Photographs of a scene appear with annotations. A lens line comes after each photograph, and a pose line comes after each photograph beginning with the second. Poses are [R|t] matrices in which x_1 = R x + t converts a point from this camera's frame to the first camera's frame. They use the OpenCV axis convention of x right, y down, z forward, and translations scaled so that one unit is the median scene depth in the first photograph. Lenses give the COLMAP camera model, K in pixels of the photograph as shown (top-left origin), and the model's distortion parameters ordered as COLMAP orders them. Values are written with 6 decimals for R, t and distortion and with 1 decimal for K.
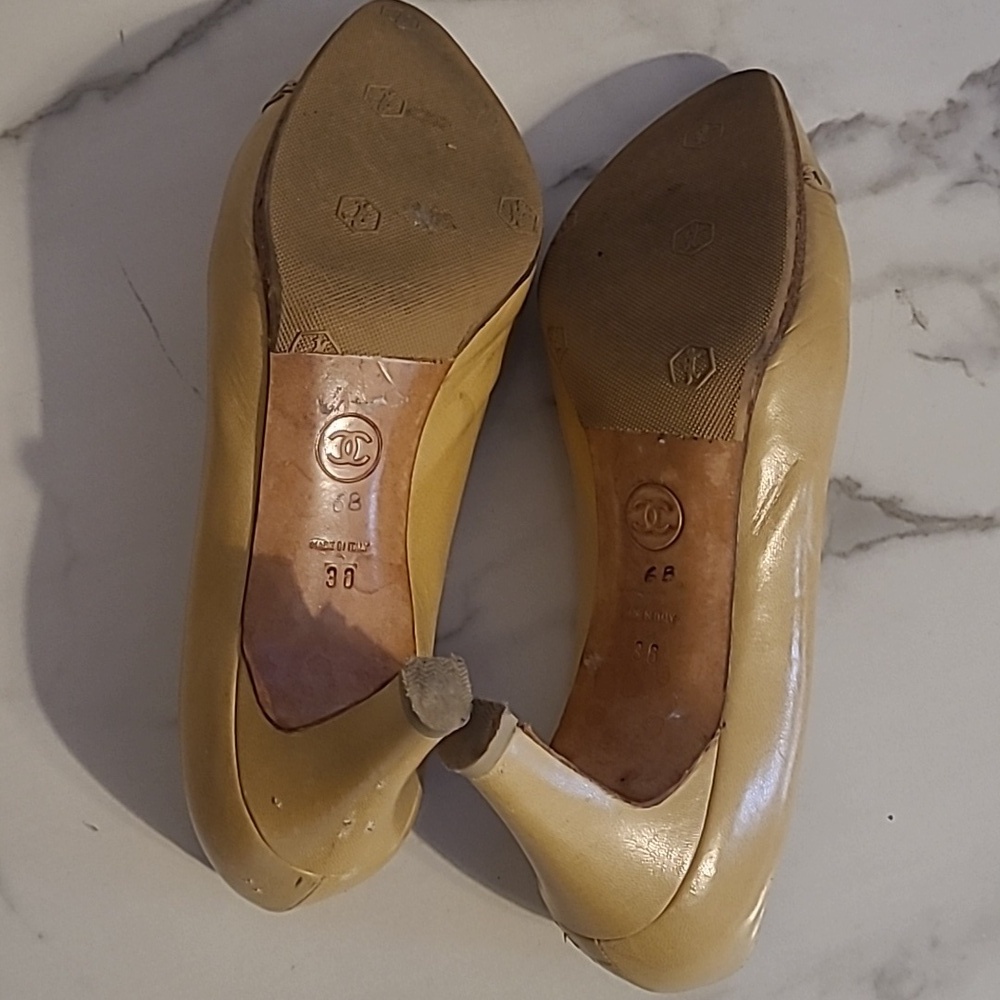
lens RADIAL K [[1821.2, 0, 500.0], [0, 1821.2, 500.0], [0, 0, 1]] dist [0.007021, -0.489043]
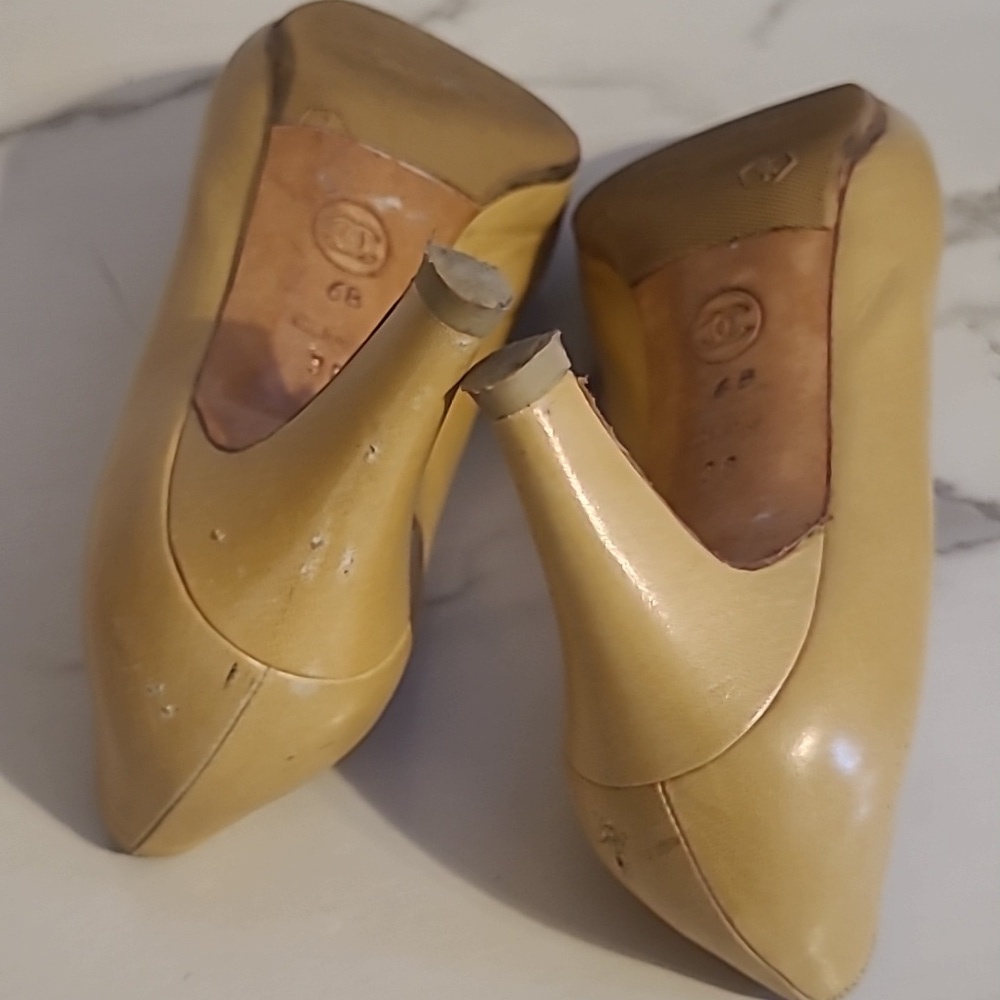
lens RADIAL K [[1821.2, 0, 500.0], [0, 1821.2, 500.0], [0, 0, 1]] dist [0.007021, -0.489043]
pose [[0.997461, 0.066195, 0.026250, -0.030913], [-0.041354, 0.838571, -0.543221, 0.515674], [-0.057971, 0.540757, 0.839179, 0.372132]]
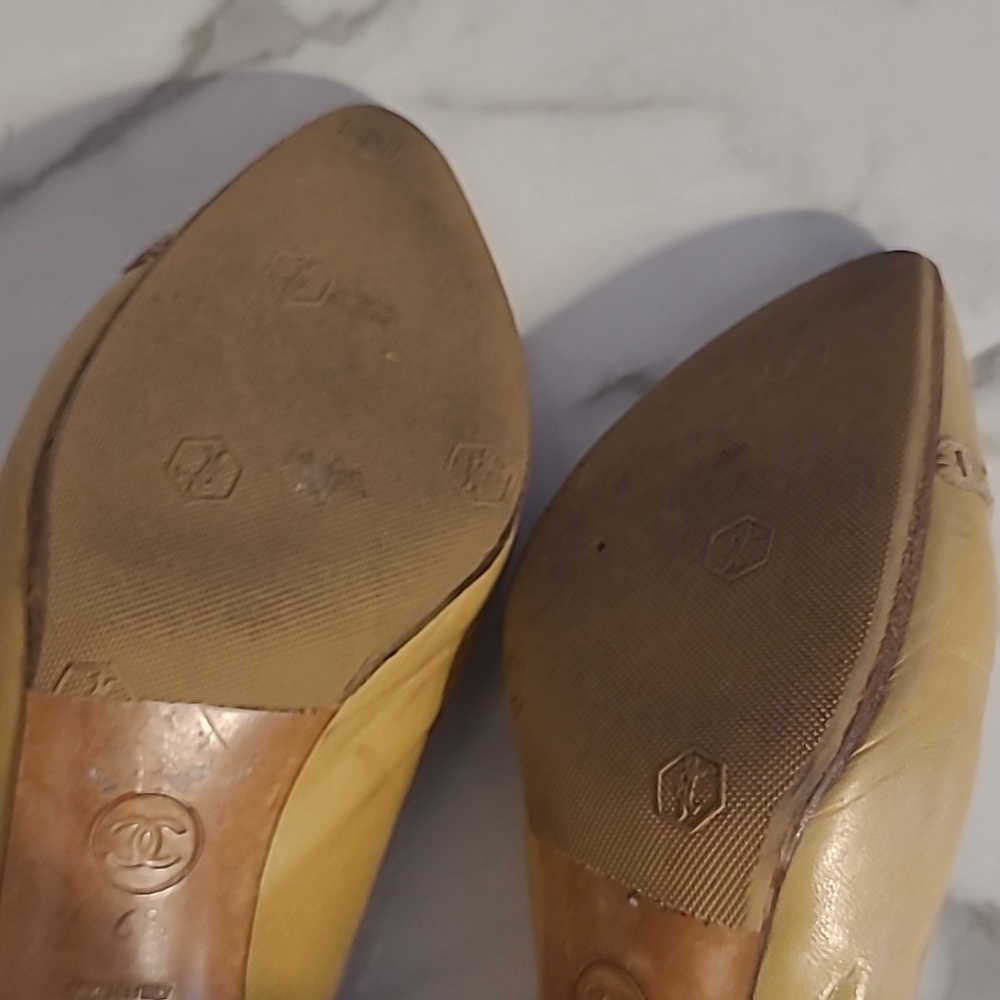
lens RADIAL K [[1821.2, 0, 500.0], [0, 1821.2, 500.0], [0, 0, 1]] dist [0.007021, -0.489043]
pose [[0.980906, 0.093652, -0.170451, 0.135052], [-0.092209, 0.995605, 0.016378, -0.169262], [0.171235, -0.000348, 0.985230, 0.398701]]
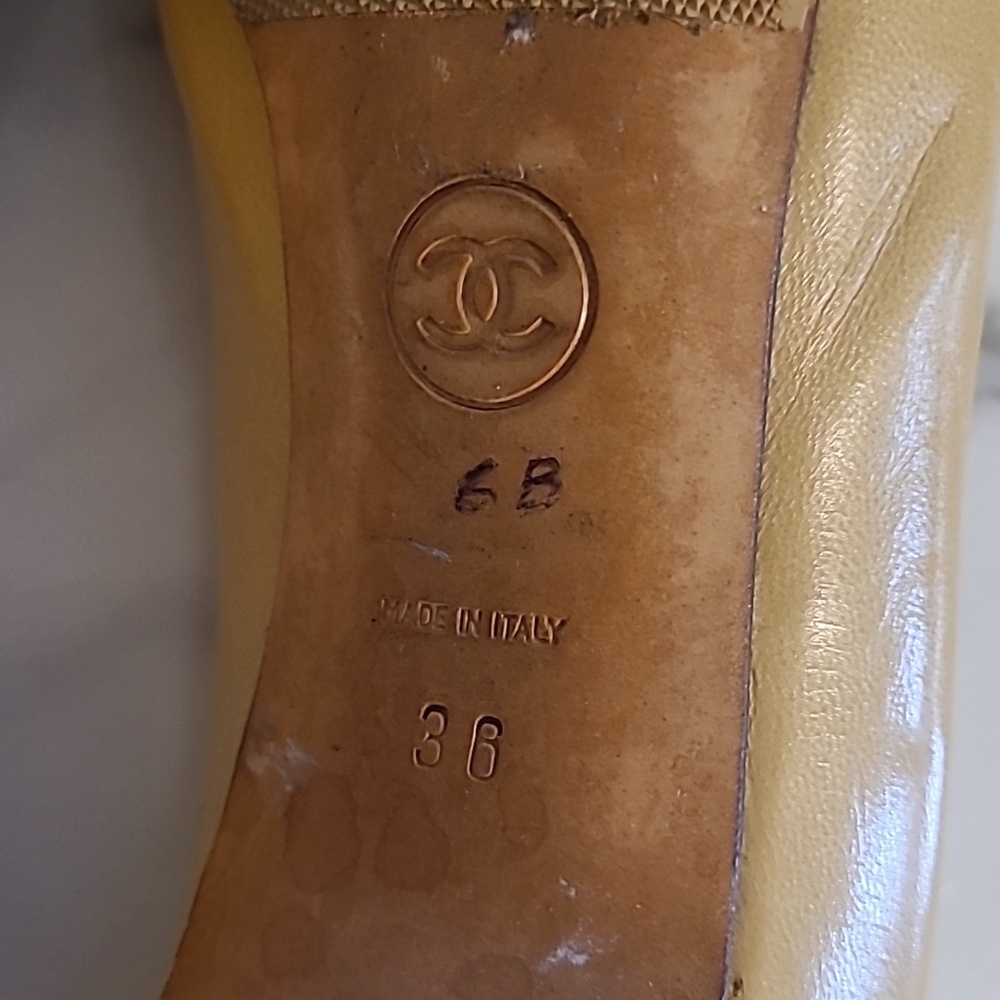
lens RADIAL K [[1821.2, 0, 500.0], [0, 1821.2, 500.0], [0, 0, 1]] dist [0.007021, -0.489043]
pose [[0.974625, -0.009863, 0.223626, 0.018775], [0.000940, 0.999200, 0.039975, 0.031094], [-0.223842, -0.038750, 0.973855, 0.706325]]
